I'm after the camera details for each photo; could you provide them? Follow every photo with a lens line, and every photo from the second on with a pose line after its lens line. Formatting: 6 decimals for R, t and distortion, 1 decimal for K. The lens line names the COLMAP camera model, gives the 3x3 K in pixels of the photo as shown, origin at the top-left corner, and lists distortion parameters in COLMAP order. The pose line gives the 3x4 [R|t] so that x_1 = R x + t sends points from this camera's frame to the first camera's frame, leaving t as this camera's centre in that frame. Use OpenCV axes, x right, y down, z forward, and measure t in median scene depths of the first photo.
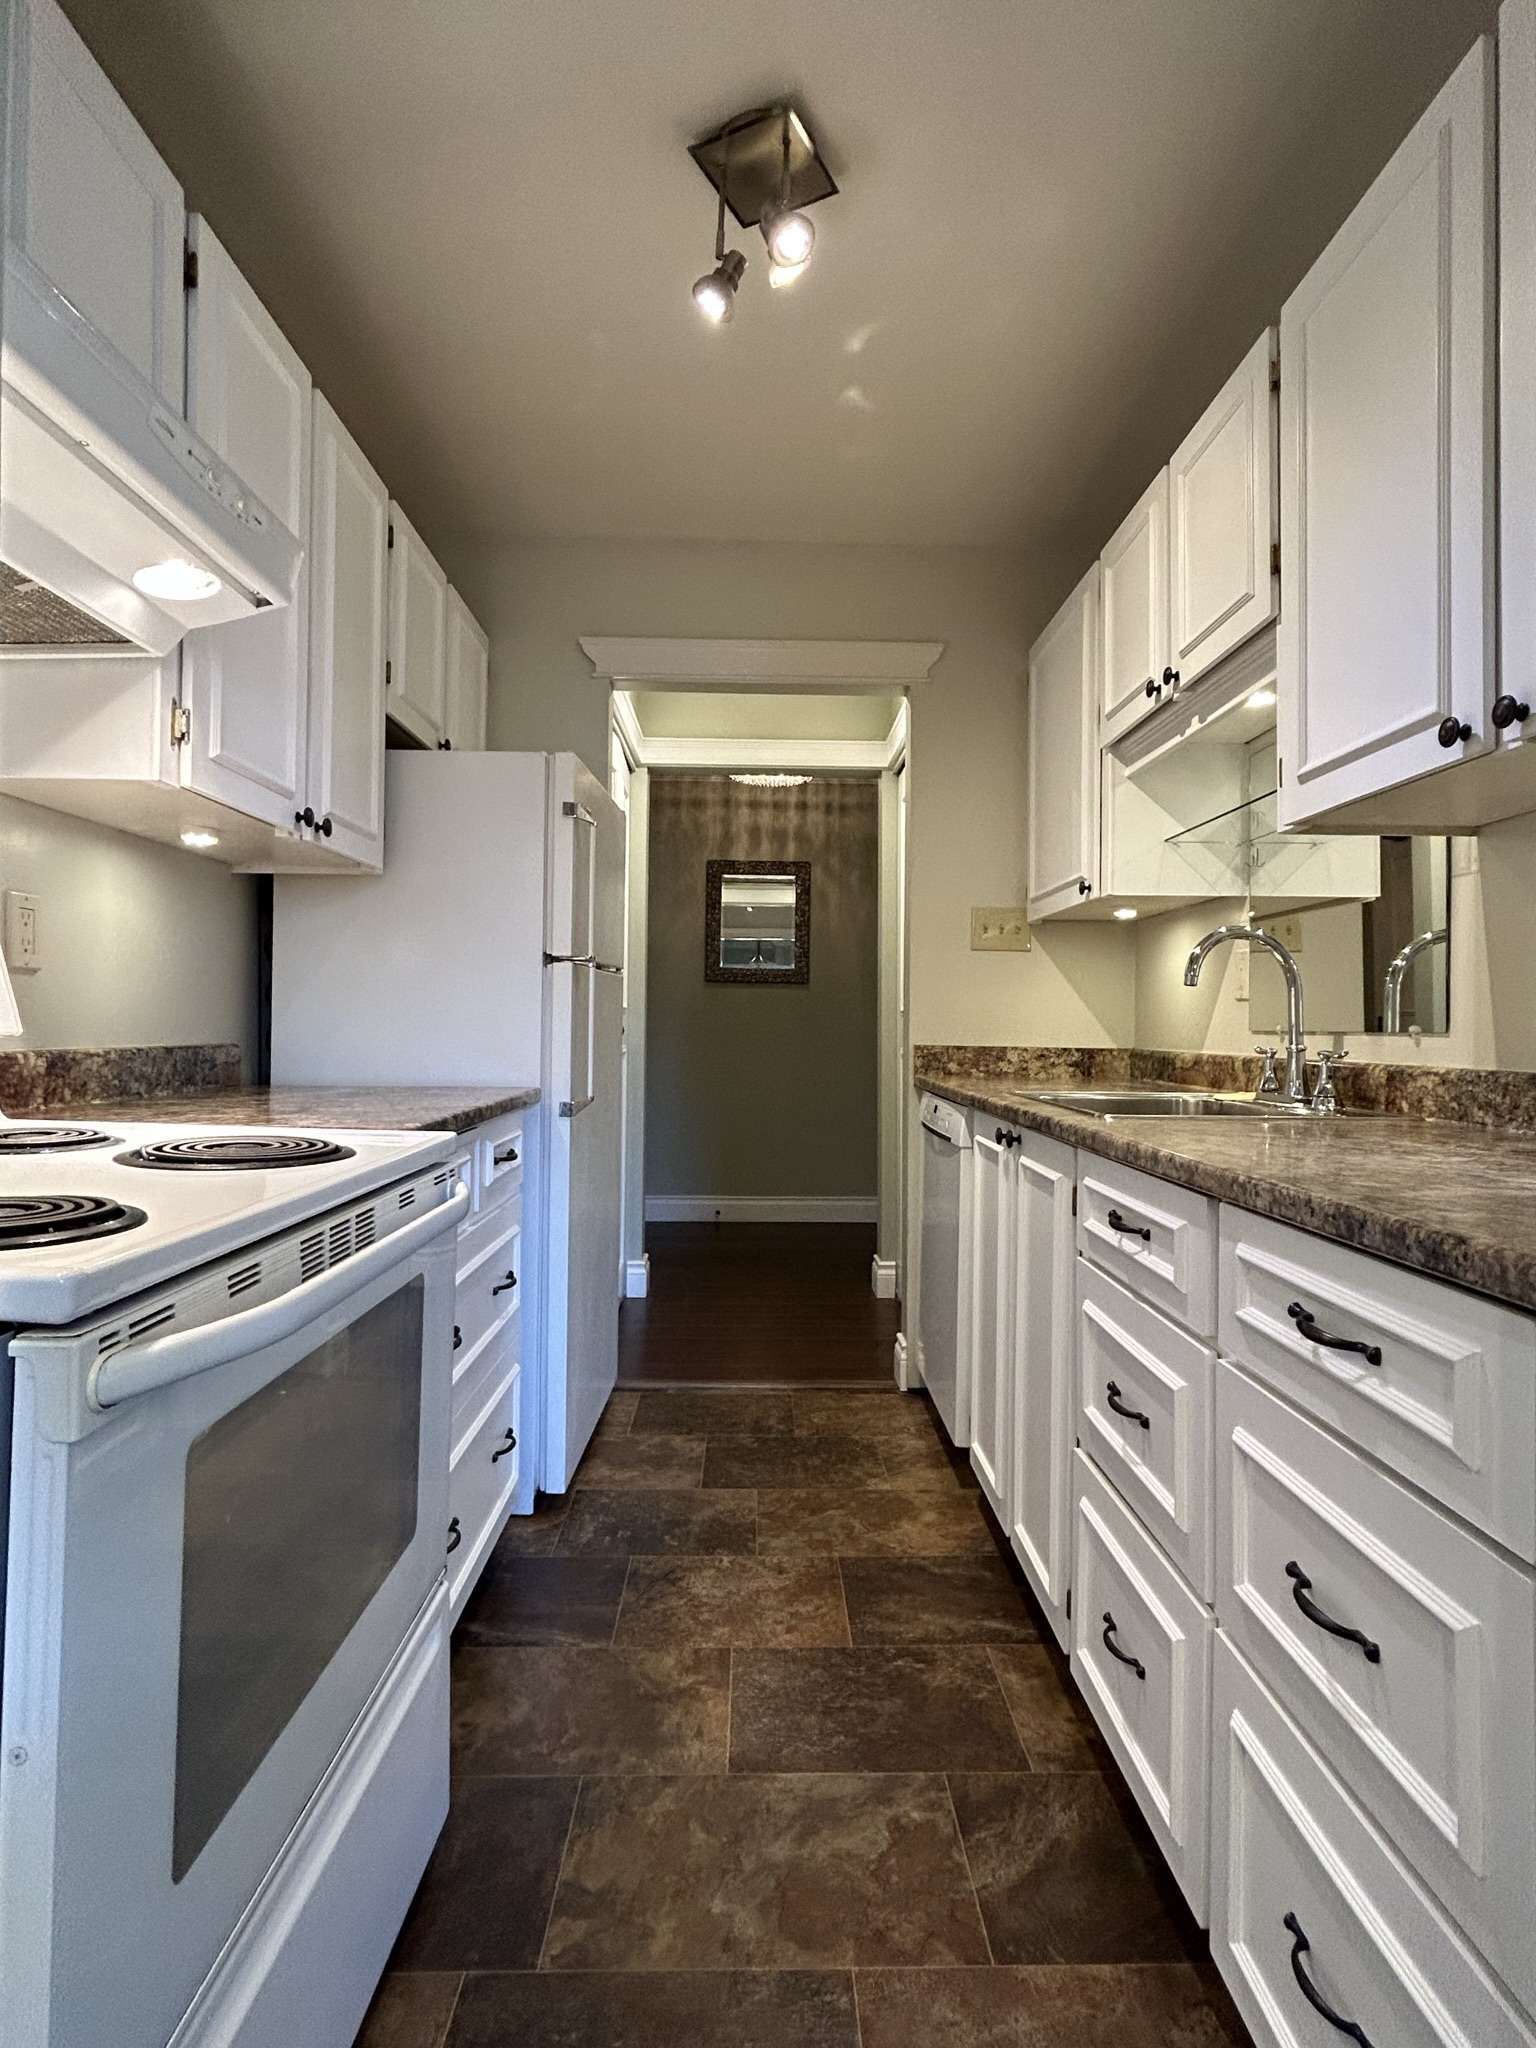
lens RADIAL K [[1068.8, 0, 773.7], [0, 1068.8, 1022.4], [0, 0, 1]] dist [-0.006126, -0.000426]
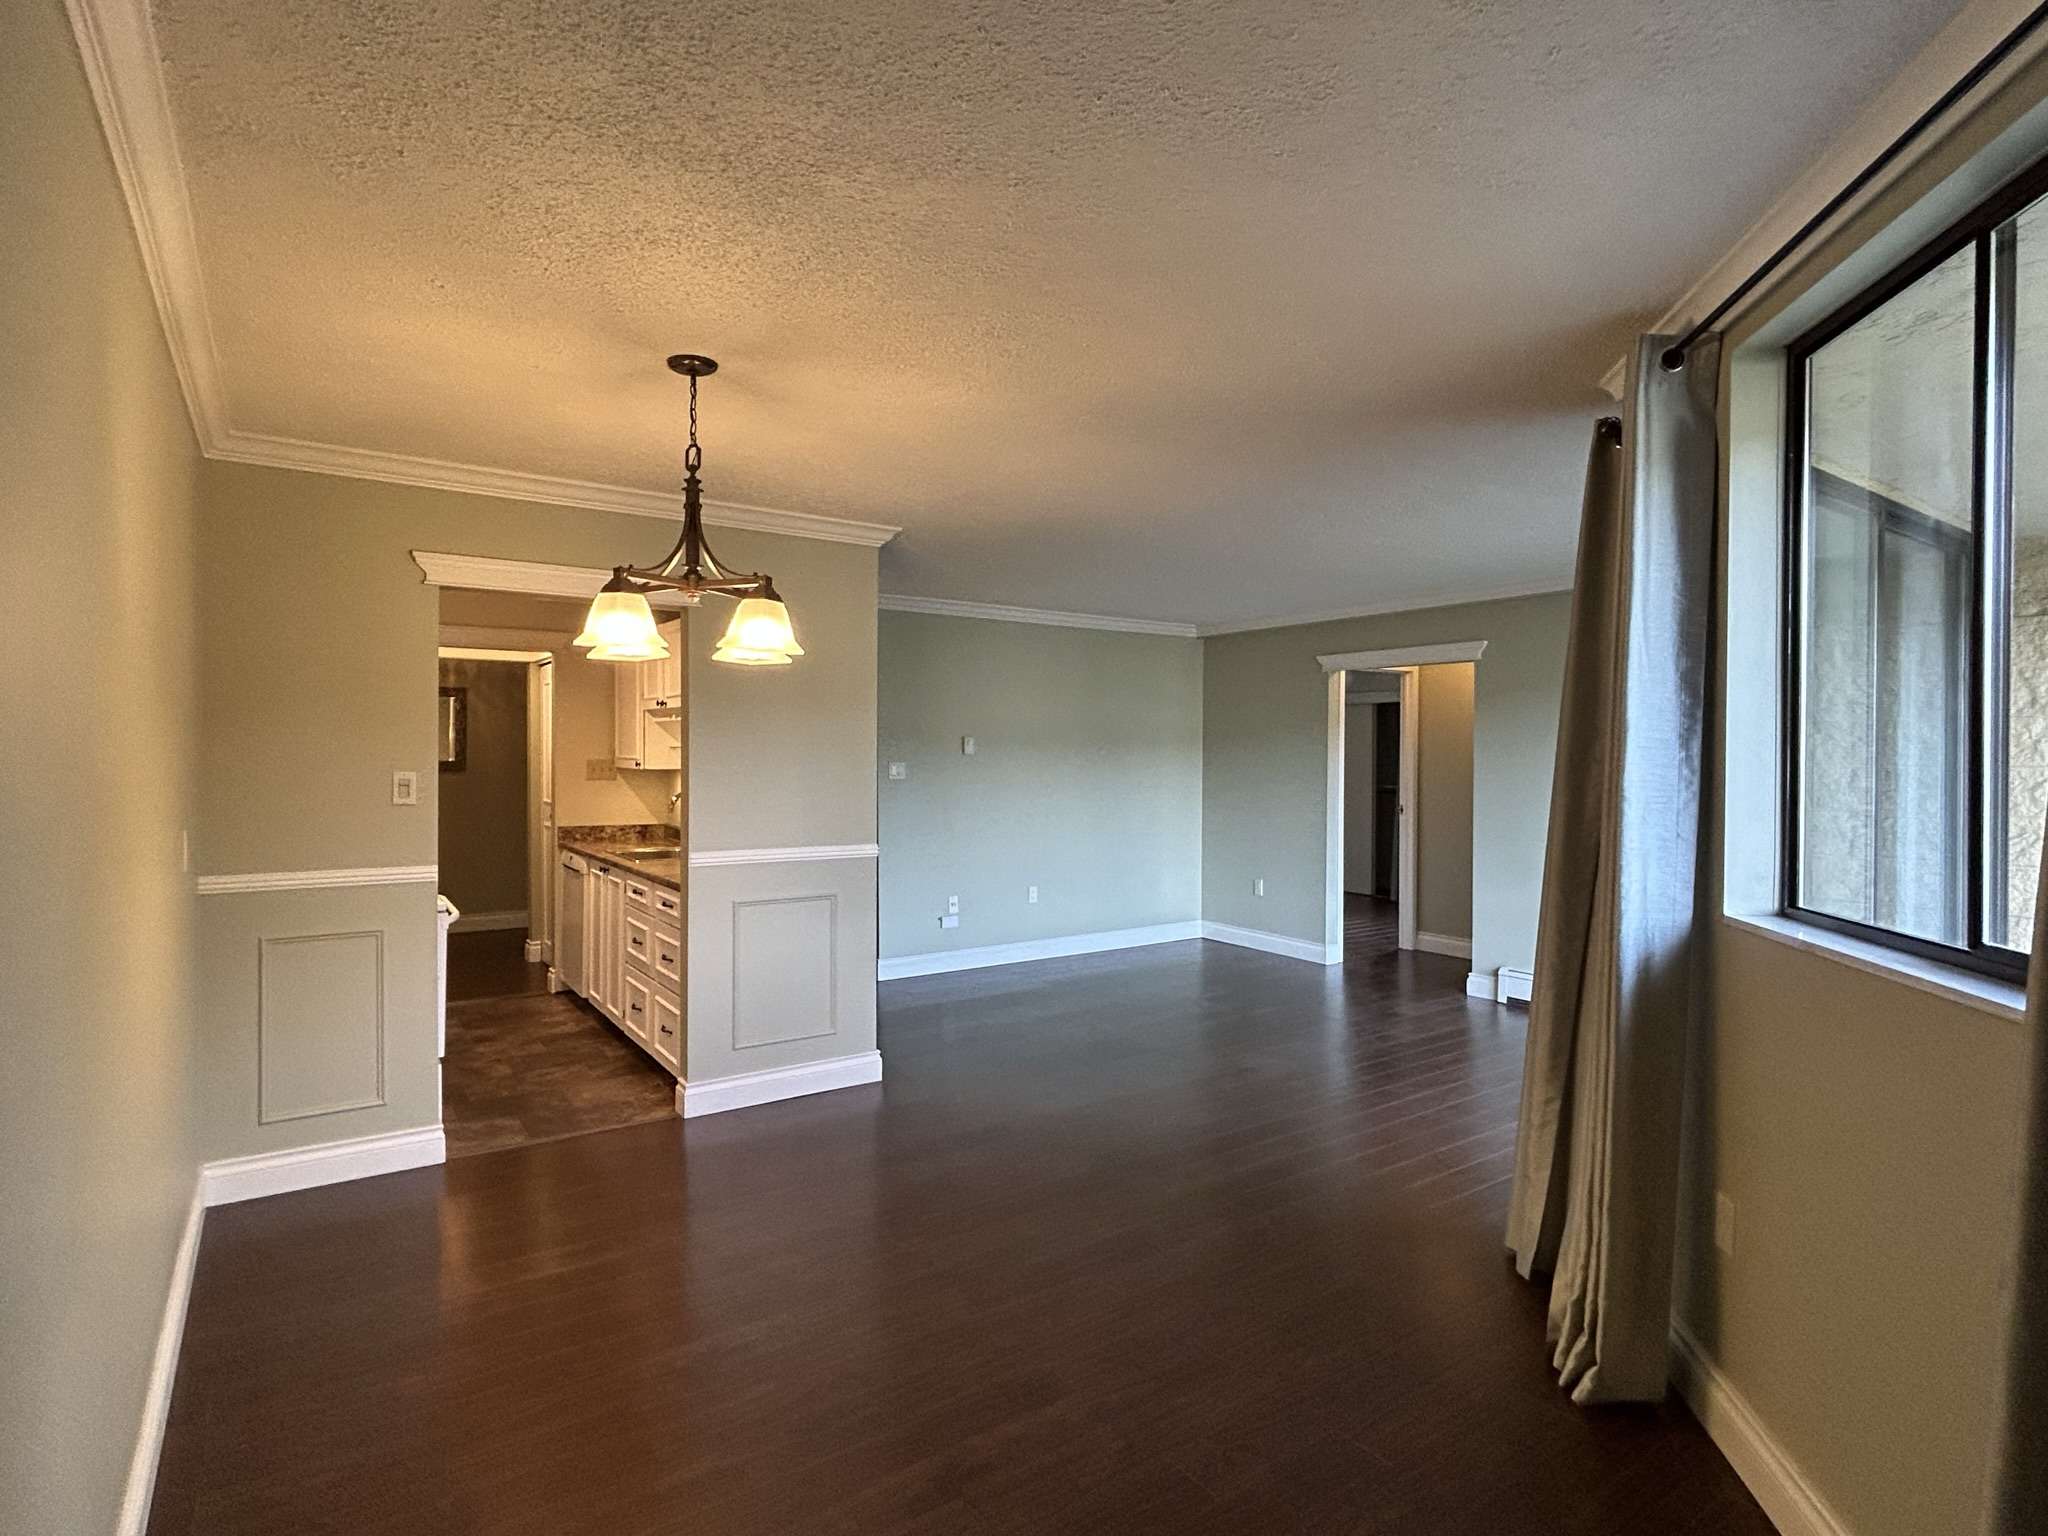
lens RADIAL K [[1068.8, 0, 1030.7], [0, 1068.8, 766.6], [0, 0, 1]] dist [-0.006126, -0.000426]
pose [[0.832083, -0.006321, 0.554614, -0.300817], [-0.004718, 0.999818, 0.018473, -0.164349], [-0.554630, -0.017987, 0.831902, -1.460776]]
